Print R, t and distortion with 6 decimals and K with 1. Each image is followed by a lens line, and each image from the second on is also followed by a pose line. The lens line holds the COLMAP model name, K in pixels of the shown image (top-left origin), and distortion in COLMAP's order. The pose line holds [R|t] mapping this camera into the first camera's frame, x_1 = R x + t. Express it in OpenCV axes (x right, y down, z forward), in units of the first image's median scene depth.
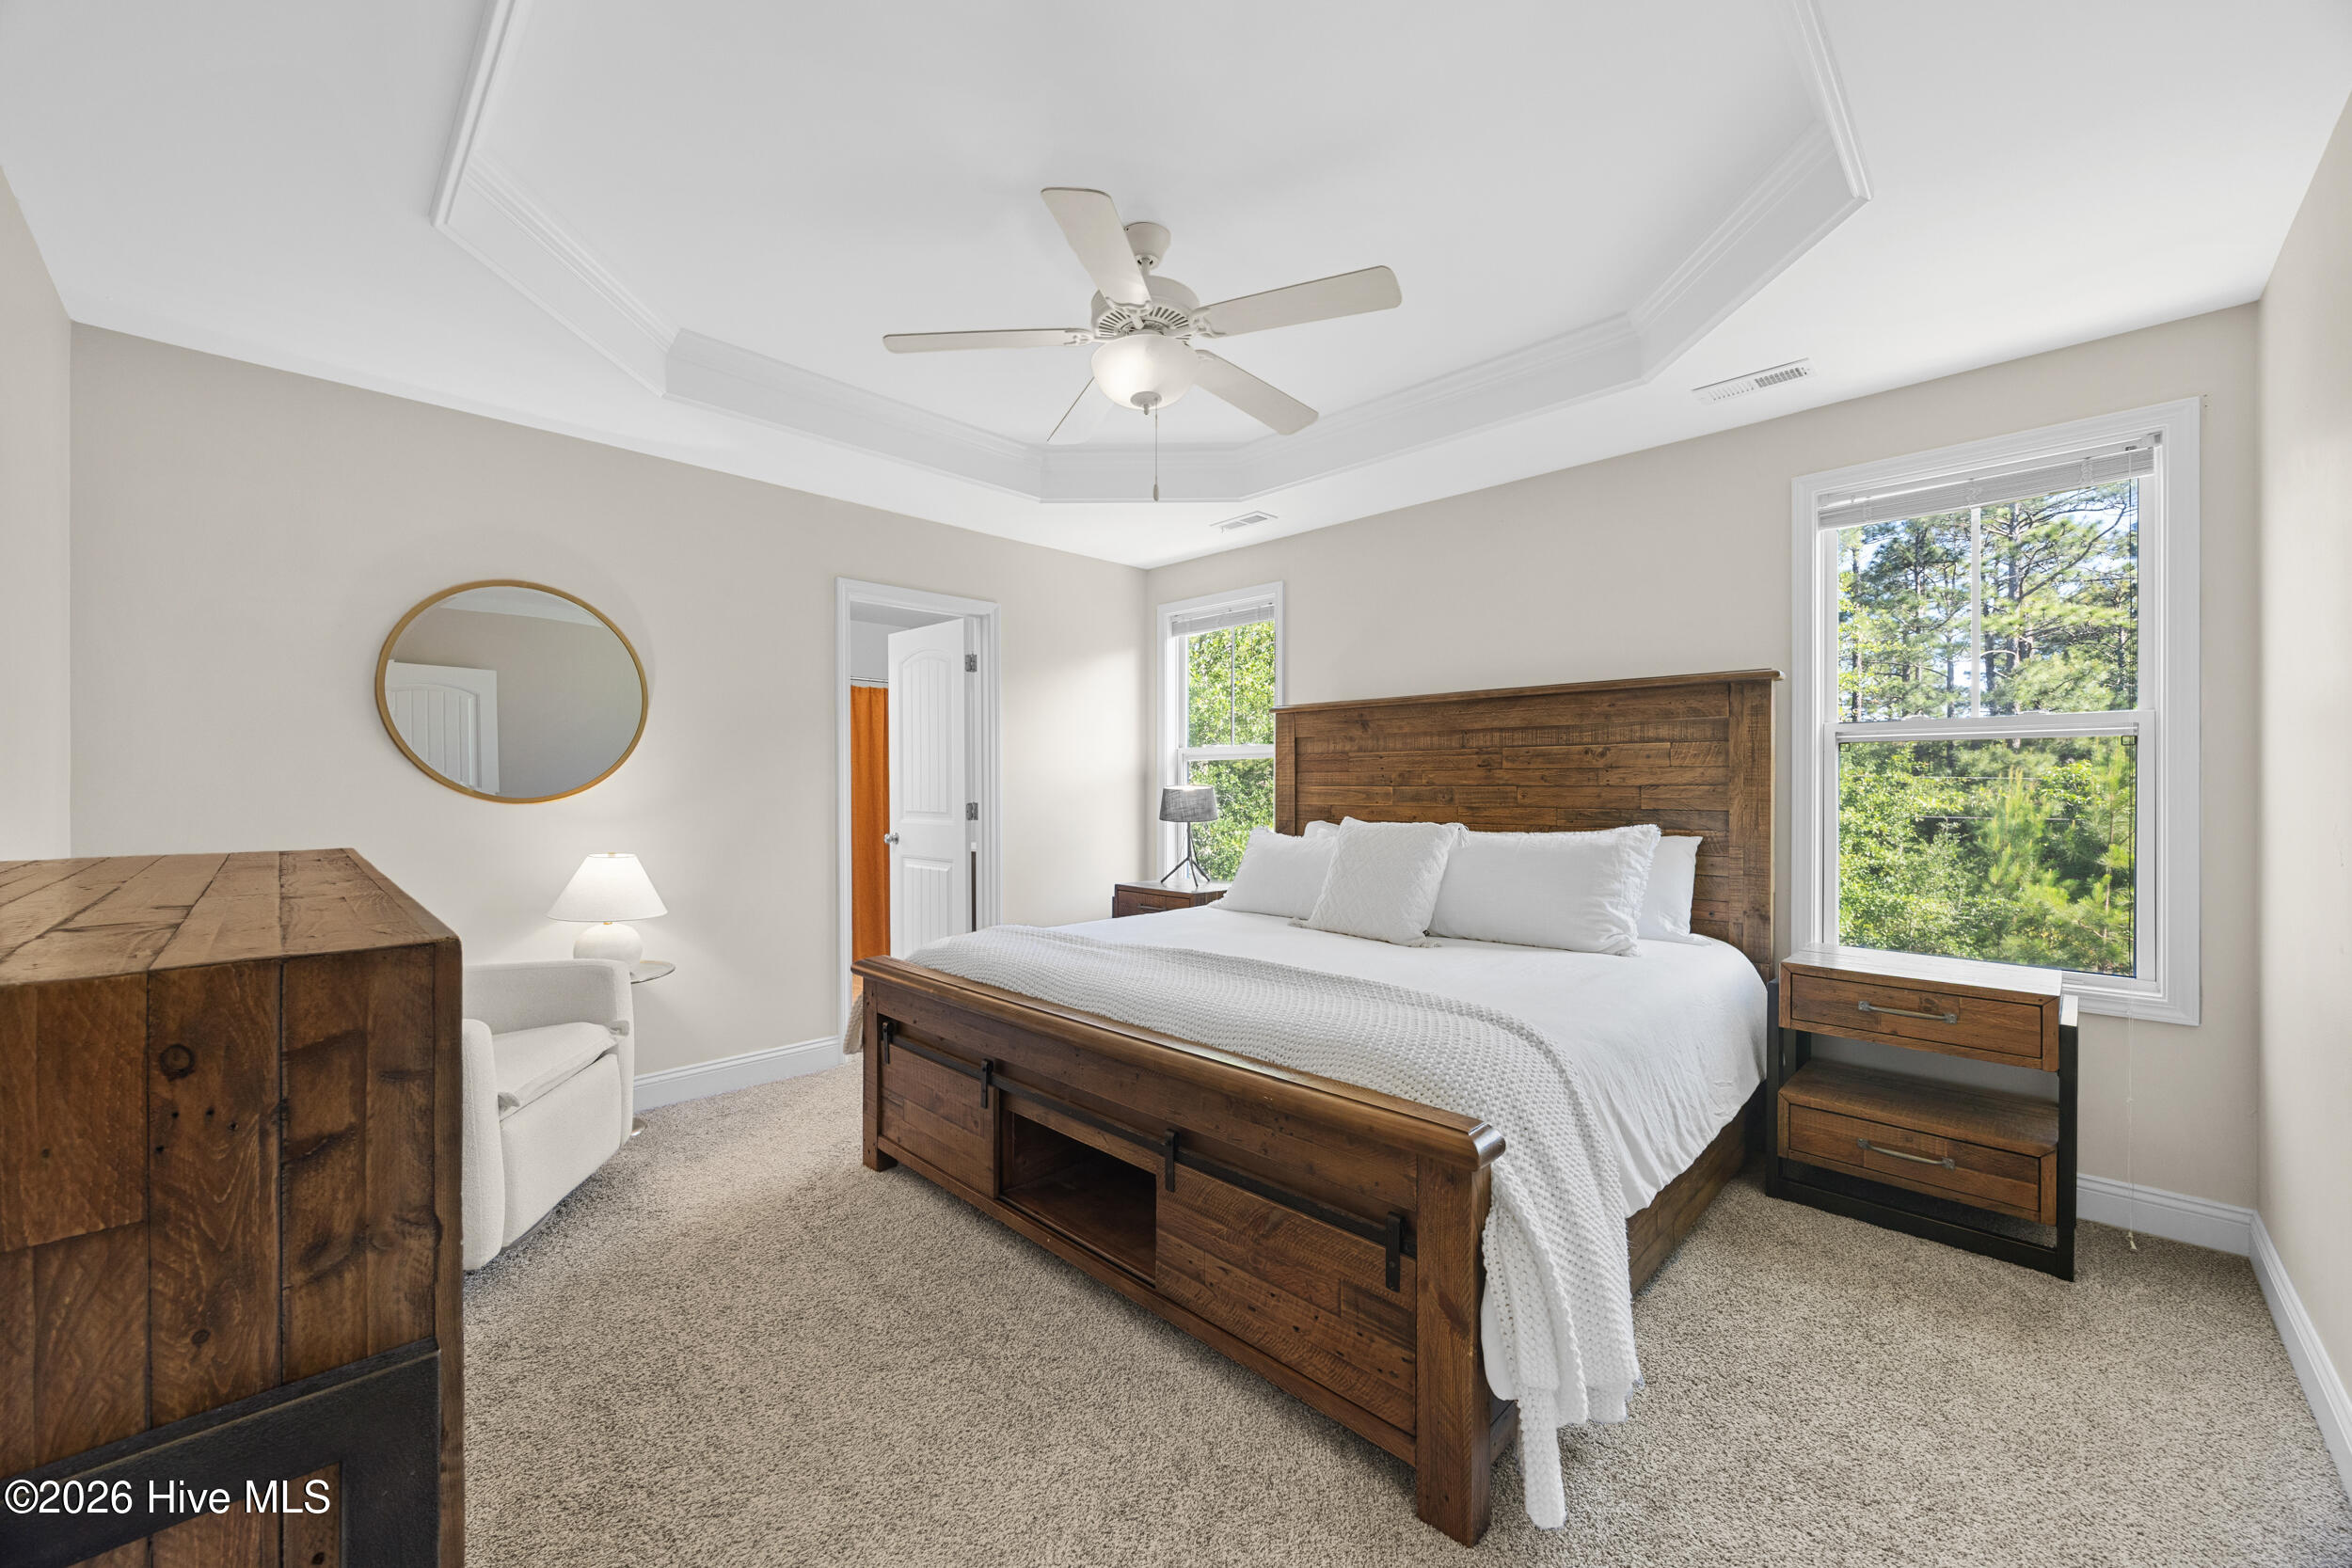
lens RADIAL K [[892.5, 0, 1178.6], [0, 892.5, 788.4], [0, 0, 1]] dist [-0.000161, -0.000360]
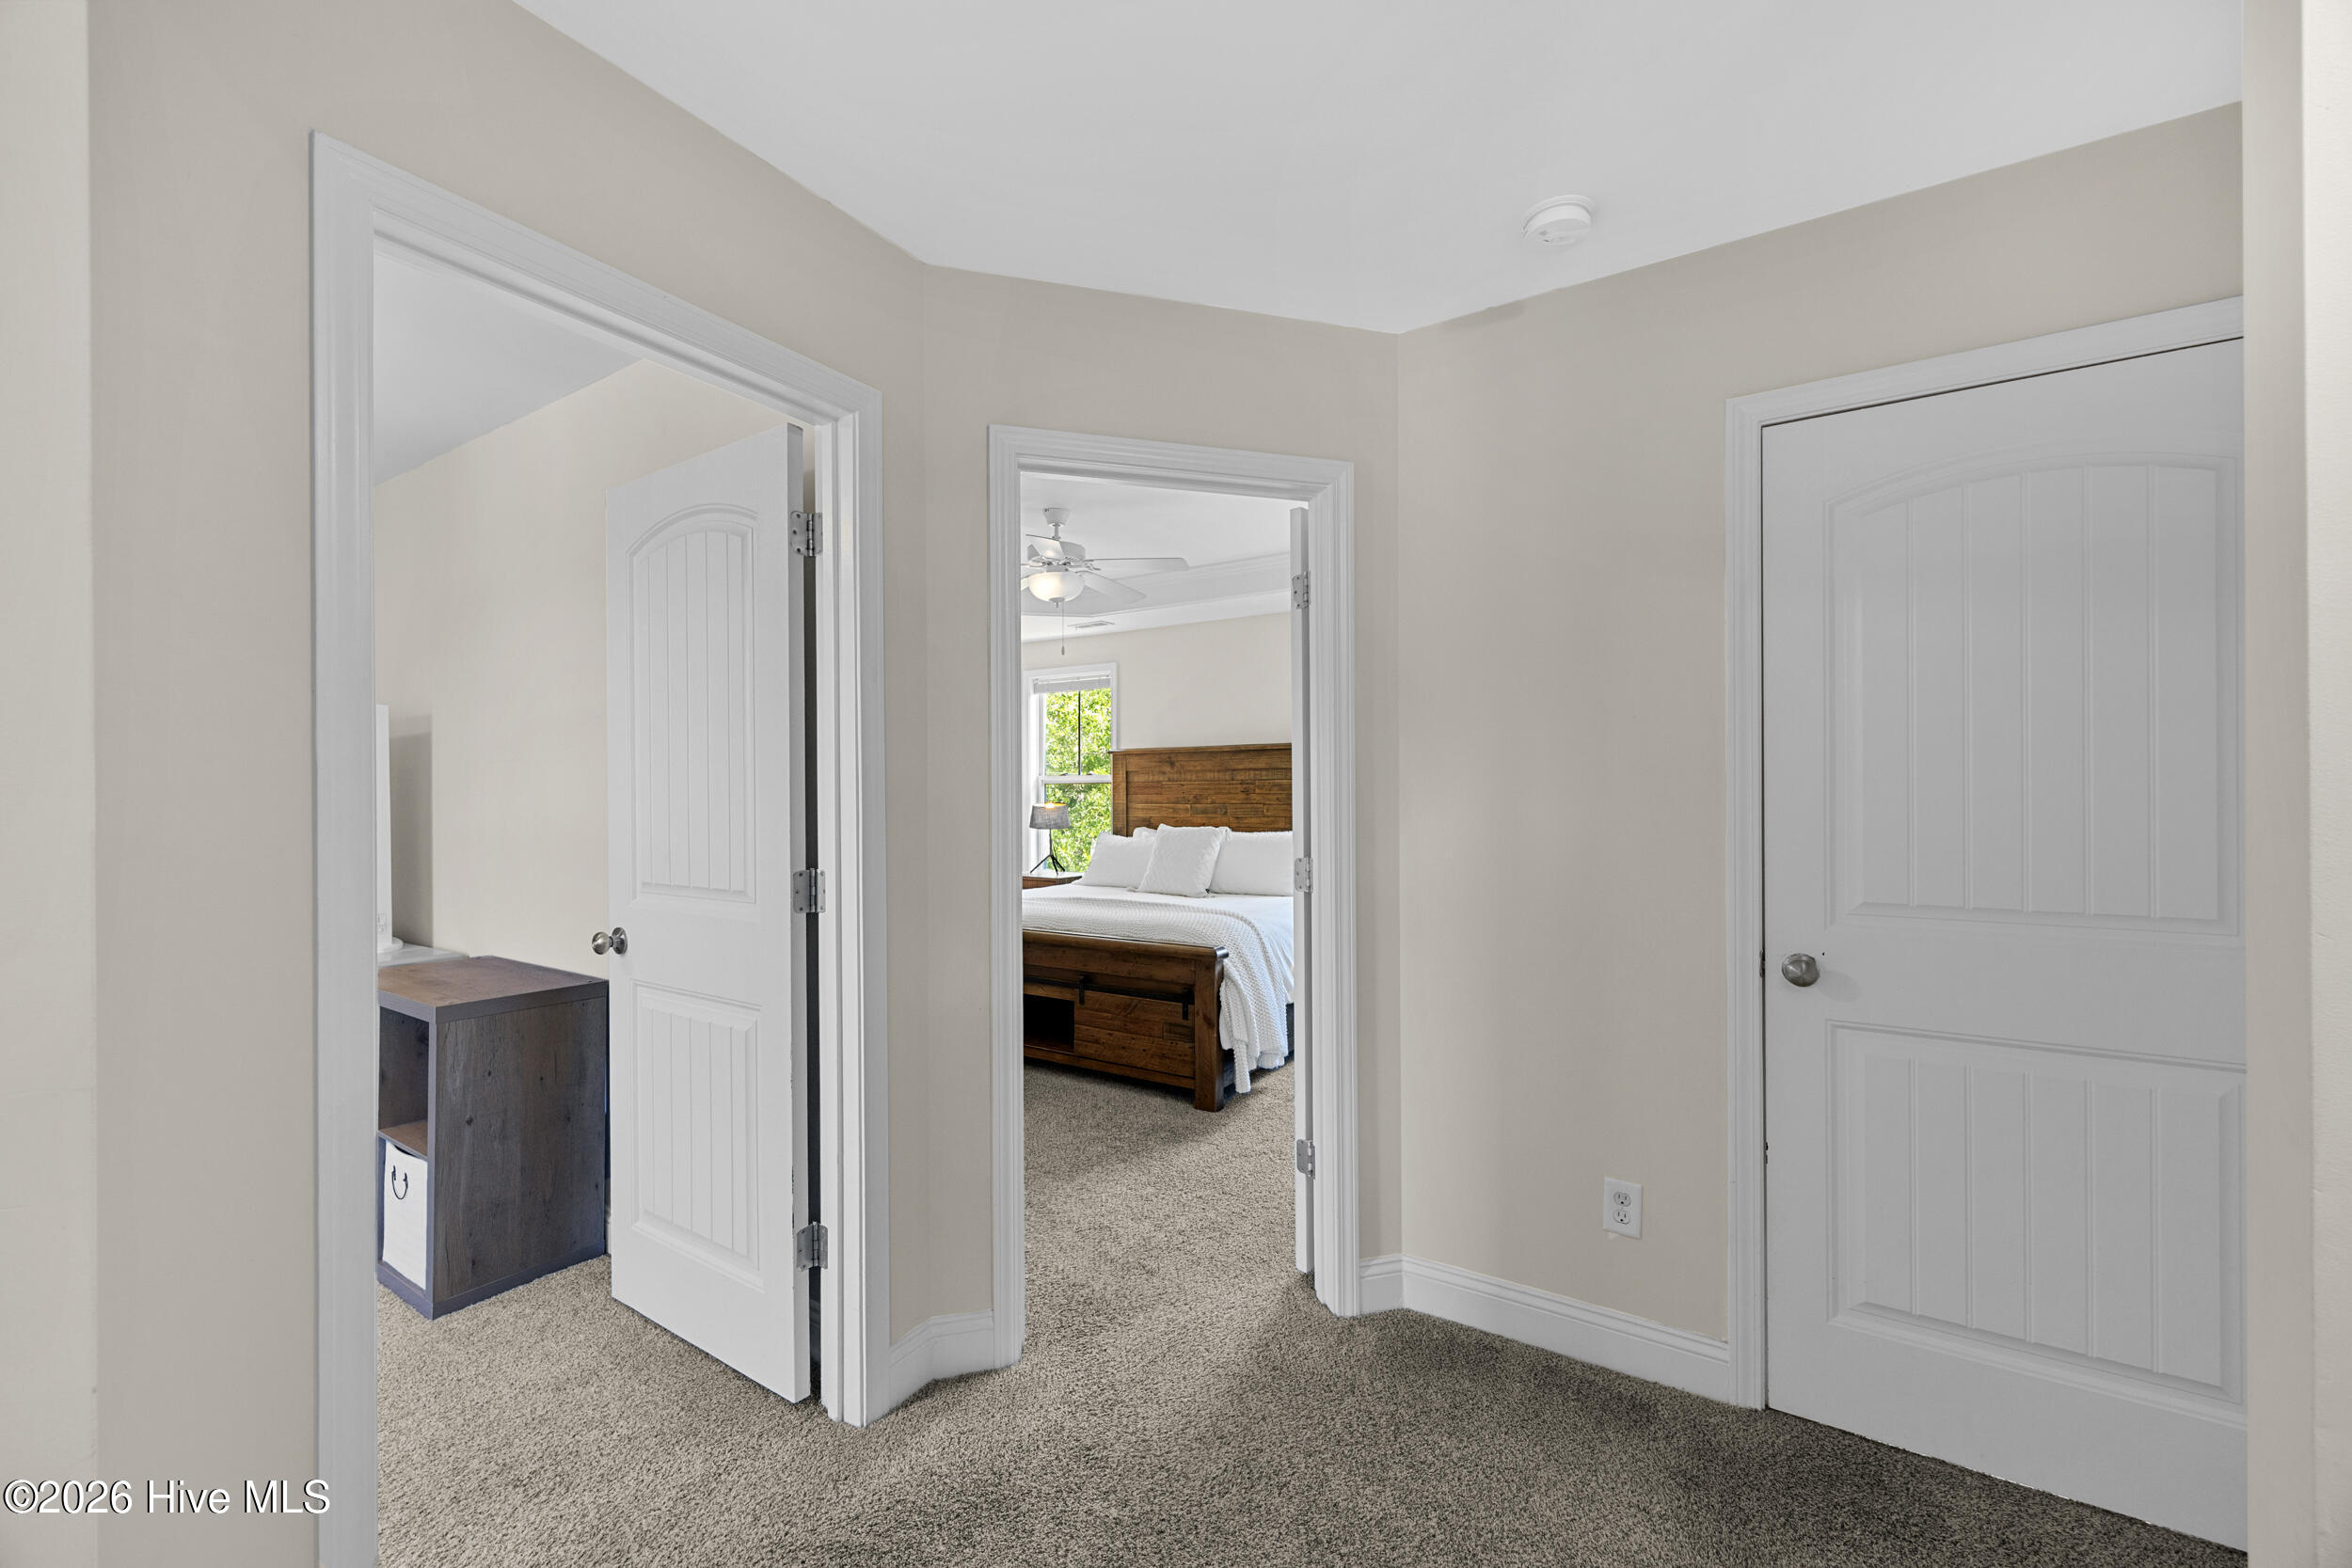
lens RADIAL K [[892.5, 0, 1176.6], [0, 892.5, 797.4], [0, 0, 1]] dist [-0.000161, -0.000360]
pose [[0.977740, -0.004772, 0.209767, -0.116461], [0.005143, 0.999986, -0.001224, -0.013396], [-0.209758, 0.002276, 0.977751, -0.552081]]
